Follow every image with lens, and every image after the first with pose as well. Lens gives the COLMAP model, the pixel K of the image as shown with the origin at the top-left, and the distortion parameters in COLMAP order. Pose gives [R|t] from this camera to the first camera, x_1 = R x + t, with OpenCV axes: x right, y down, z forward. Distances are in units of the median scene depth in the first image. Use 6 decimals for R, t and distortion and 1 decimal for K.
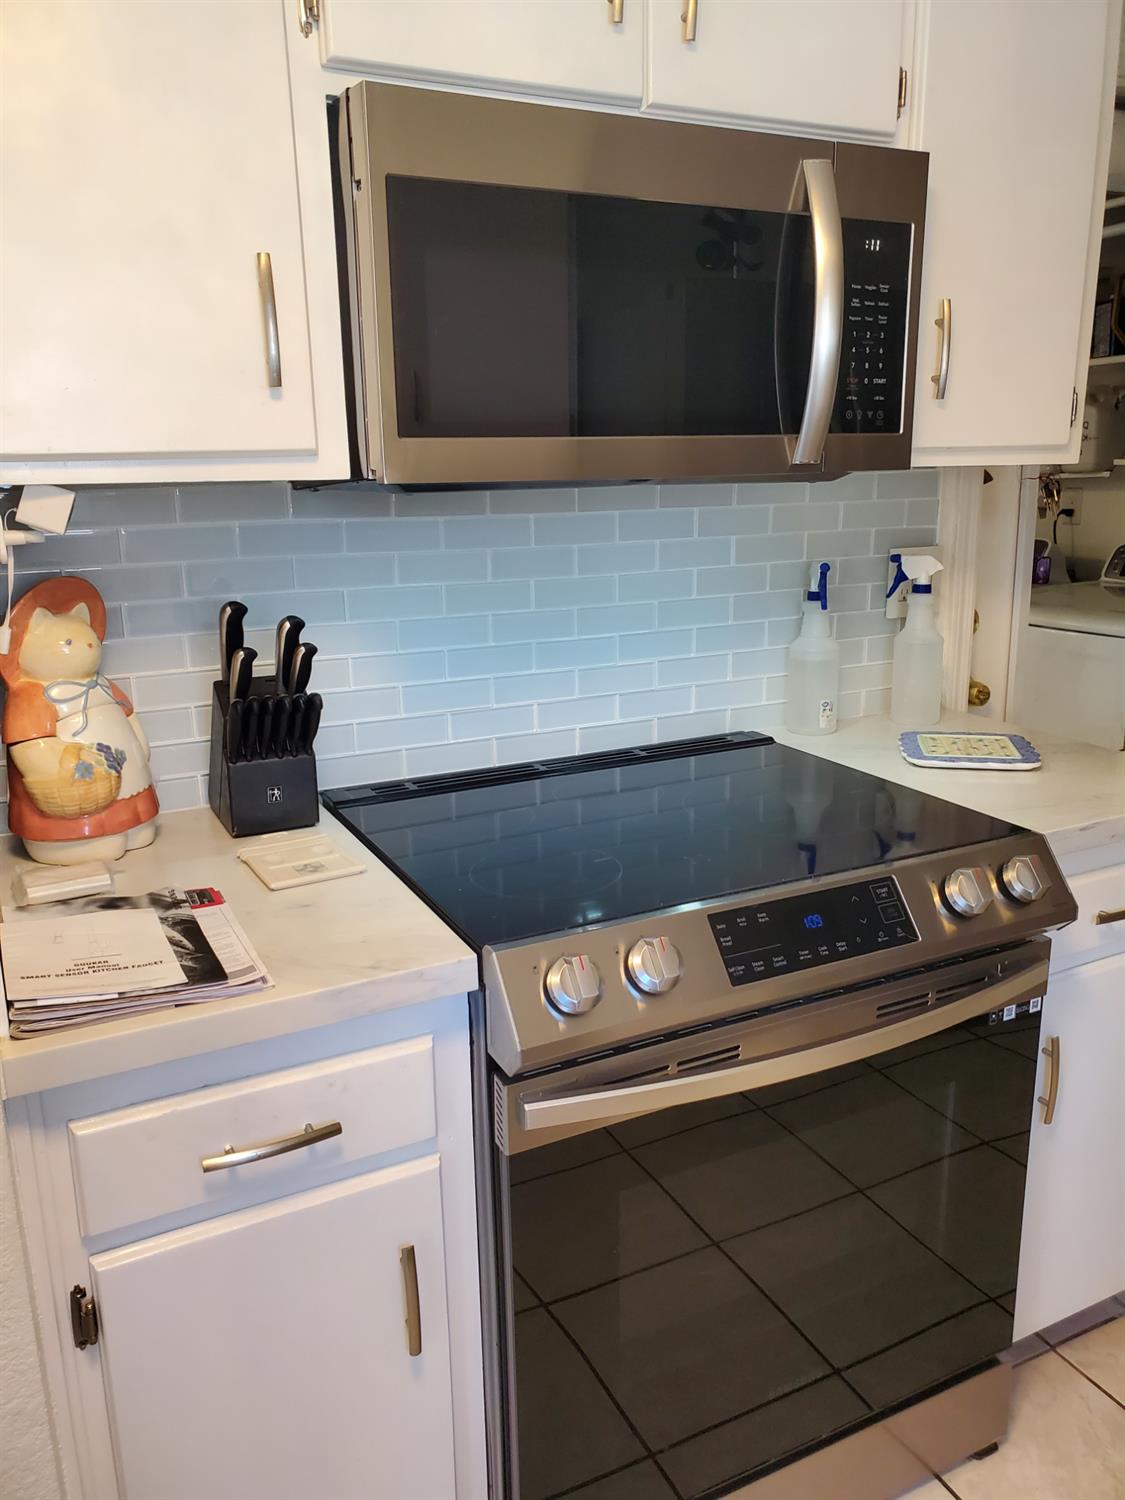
lens RADIAL K [[1147.9, 0, 558.0], [0, 1147.9, 808.1], [0, 0, 1]] dist [0.033914, -0.033007]
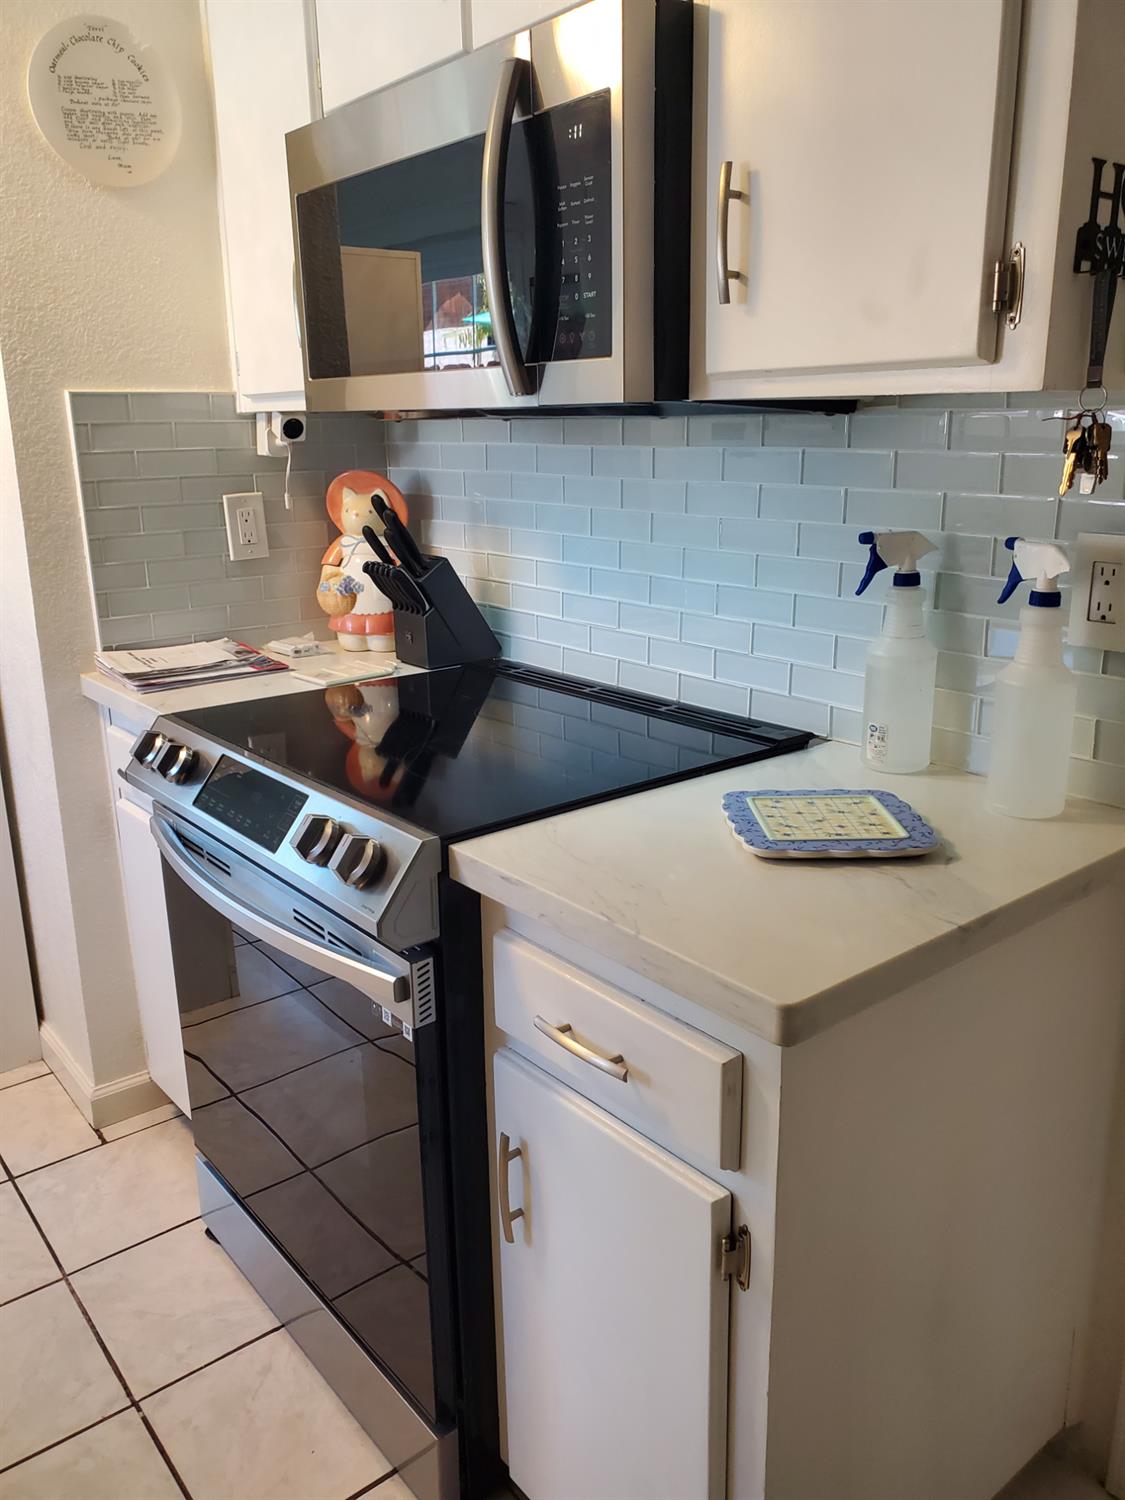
lens RADIAL K [[1147.9, 0, 558.0], [0, 1147.9, 808.1], [0, 0, 1]] dist [0.033914, -0.033007]
pose [[0.215595, 0.326122, -0.920415, 1.073722], [-0.277996, 0.924075, 0.262302, -0.219850], [0.936075, 0.199321, 0.289887, 0.745393]]
